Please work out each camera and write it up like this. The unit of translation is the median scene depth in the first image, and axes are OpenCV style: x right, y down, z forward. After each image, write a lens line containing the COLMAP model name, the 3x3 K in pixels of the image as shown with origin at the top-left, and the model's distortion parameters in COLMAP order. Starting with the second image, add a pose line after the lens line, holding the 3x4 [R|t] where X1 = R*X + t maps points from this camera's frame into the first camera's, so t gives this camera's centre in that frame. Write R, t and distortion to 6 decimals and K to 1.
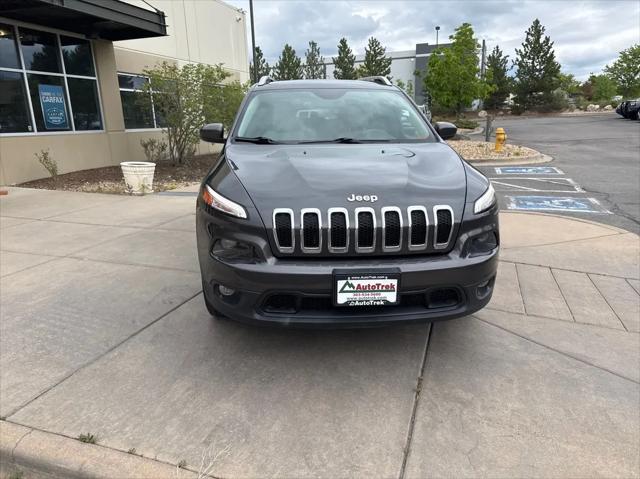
lens RADIAL K [[455.0, 0, 321.3], [0, 455.0, 239.1], [0, 0, 1]] dist [0.035723, -0.050745]
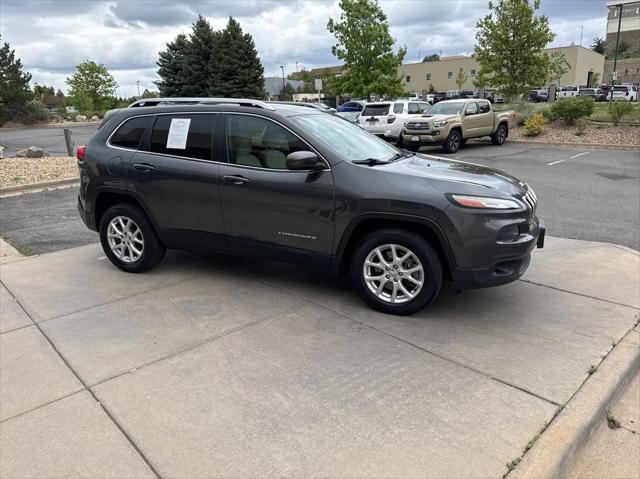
lens RADIAL K [[448.6, 0, 323.8], [0, 448.6, 241.2], [0, 0, 1]] dist [0.041308, -0.047939]
pose [[0.470351, -0.234985, 0.850619, -1.128668], [0.245246, 0.960733, 0.129794, -0.188320], [-0.847717, 0.147562, 0.509511, 0.524178]]
